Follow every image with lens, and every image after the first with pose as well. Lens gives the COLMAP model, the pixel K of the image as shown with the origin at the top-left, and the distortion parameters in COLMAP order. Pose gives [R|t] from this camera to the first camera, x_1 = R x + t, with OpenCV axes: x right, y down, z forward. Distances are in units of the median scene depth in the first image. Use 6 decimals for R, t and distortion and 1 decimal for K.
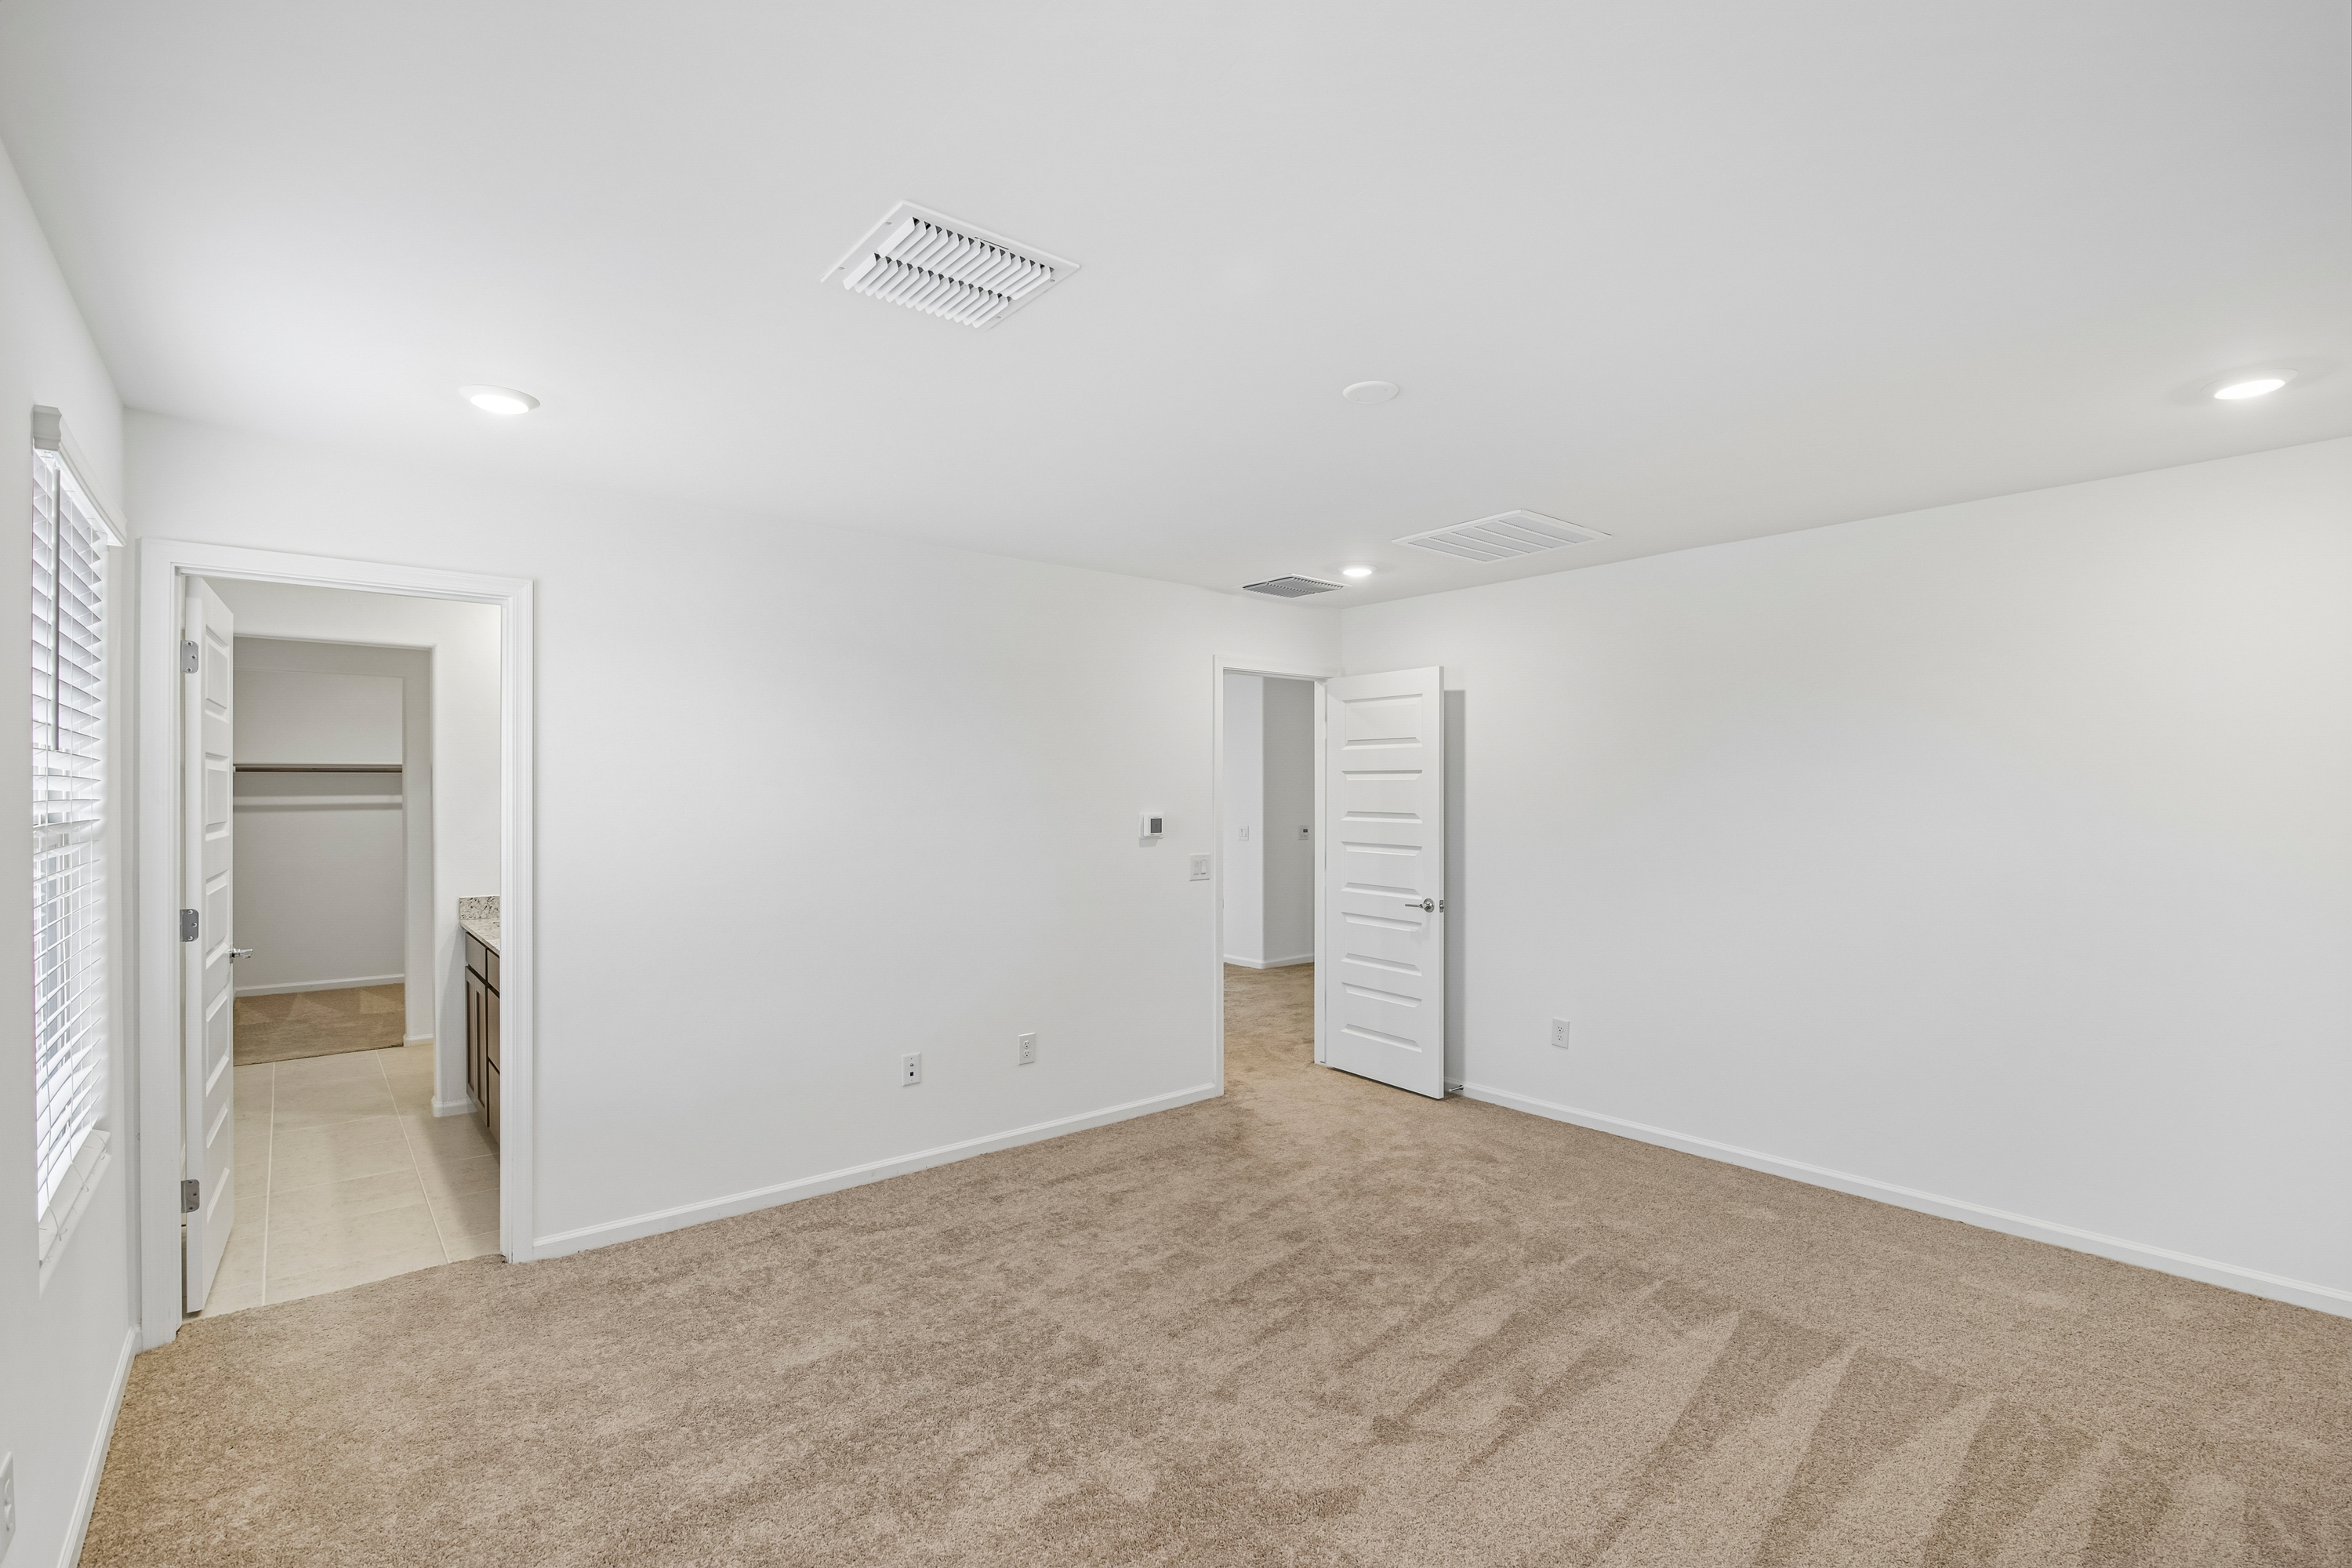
lens RADIAL K [[1079.7, 0, 1170.5], [0, 1079.7, 800.6], [0, 0, 1]] dist [-0.019750, 0.000244]
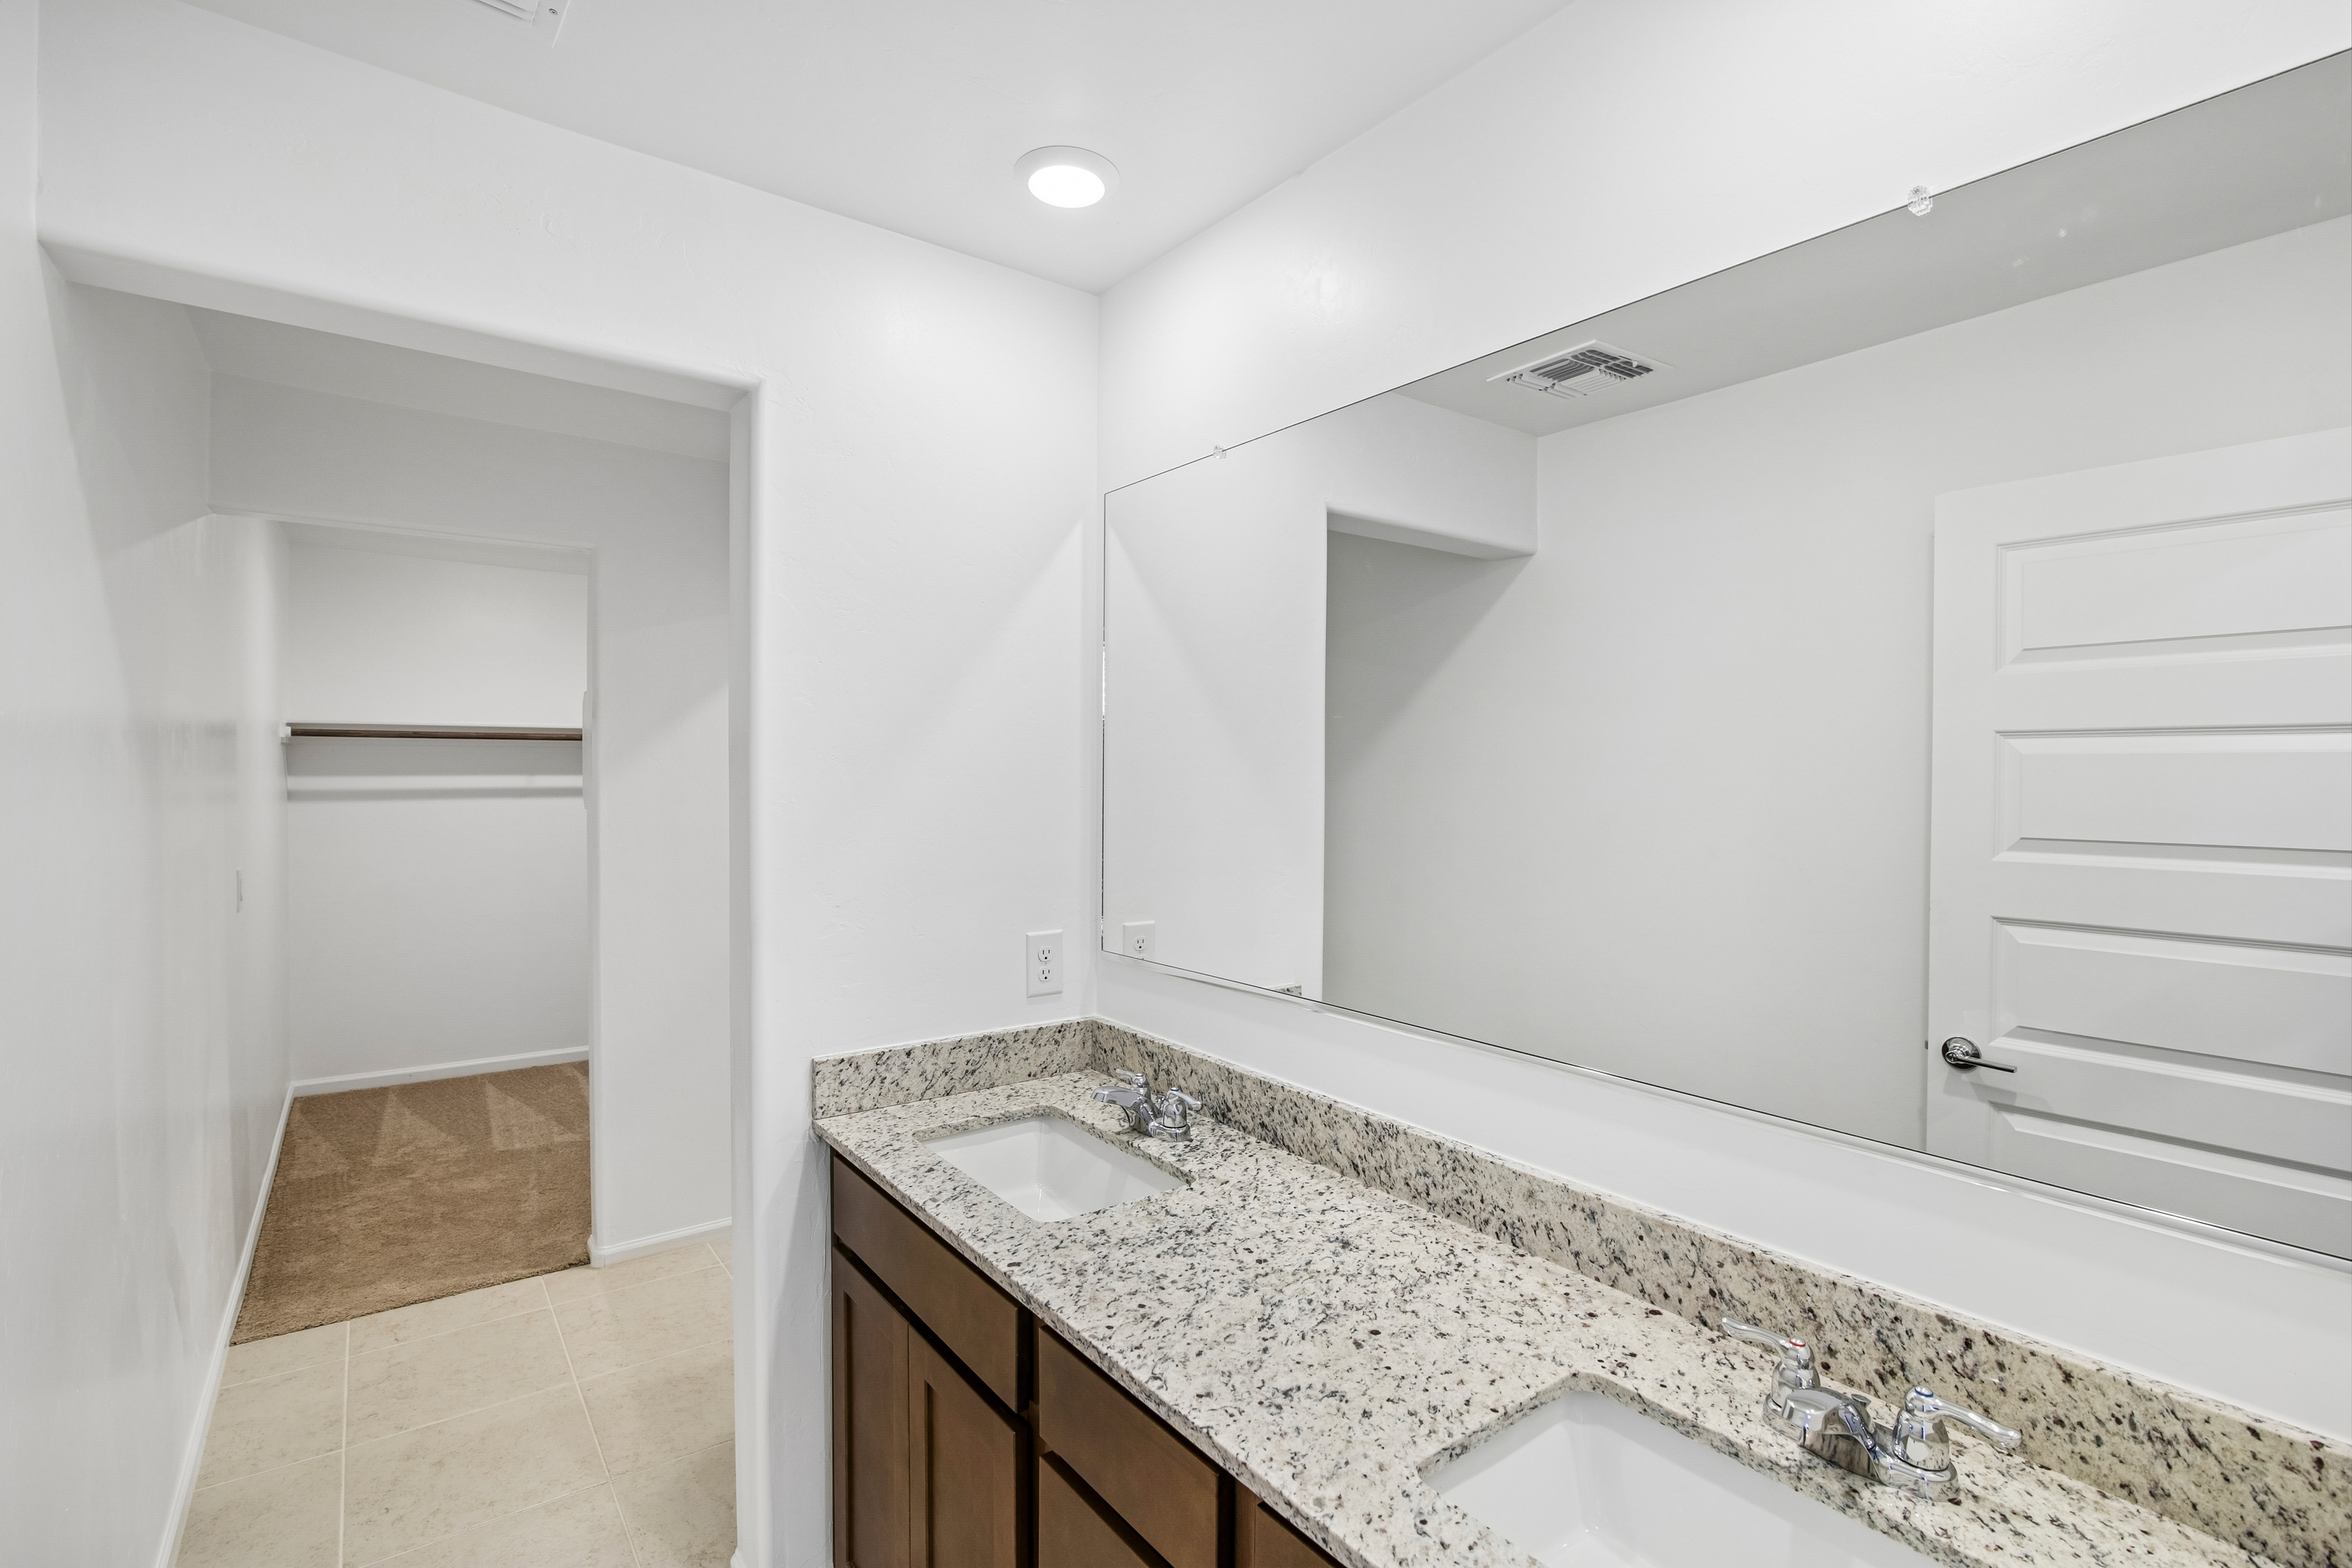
lens RADIAL K [[1079.7, 0, 1164.4], [0, 1079.7, 790.2], [0, 0, 1]] dist [-0.019750, 0.000244]
pose [[0.998279, 0.002899, -0.058564, -0.405035], [-0.002103, 0.999905, 0.013650, -0.005326], [0.058598, -0.013503, 0.998190, 0.495644]]
